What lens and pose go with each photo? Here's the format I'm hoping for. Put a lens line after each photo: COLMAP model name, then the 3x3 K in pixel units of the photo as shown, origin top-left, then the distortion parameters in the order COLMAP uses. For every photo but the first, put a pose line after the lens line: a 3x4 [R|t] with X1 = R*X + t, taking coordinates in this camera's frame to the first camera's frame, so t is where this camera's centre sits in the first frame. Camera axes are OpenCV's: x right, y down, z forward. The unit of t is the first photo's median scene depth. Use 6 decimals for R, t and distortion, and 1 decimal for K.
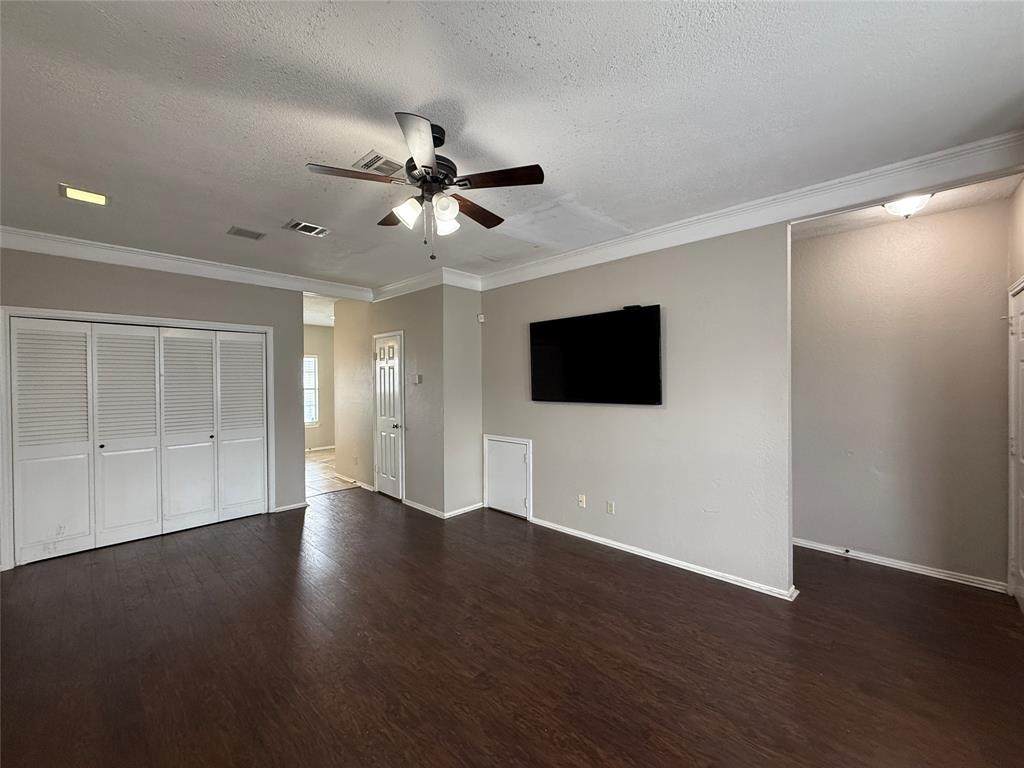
lens RADIAL K [[407.9, 0, 511.8], [0, 407.9, 384.0], [0, 0, 1]] dist [-0.001543, -0.000153]
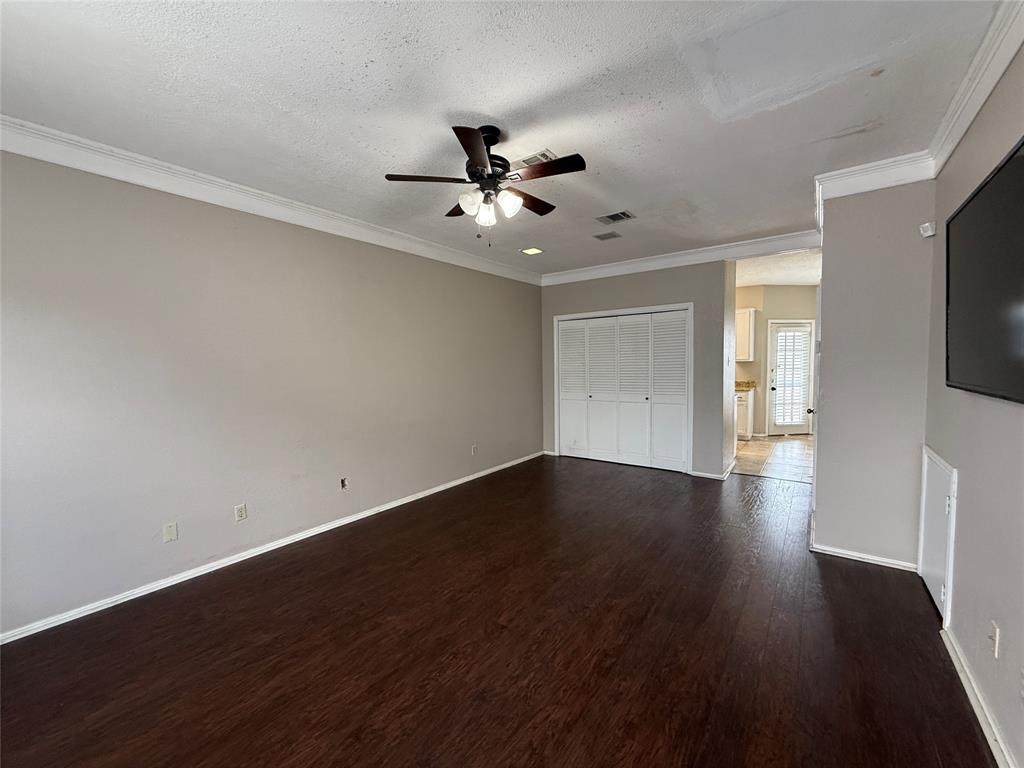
lens RADIAL K [[407.9, 0, 511.6], [0, 407.9, 383.9], [0, 0, 1]] dist [-0.001543, -0.000153]
pose [[0.109249, 0.058400, -0.992297, 0.679237], [0.006586, 0.998208, 0.059473, 0.009818], [0.993993, -0.013033, 0.108669, 0.651905]]
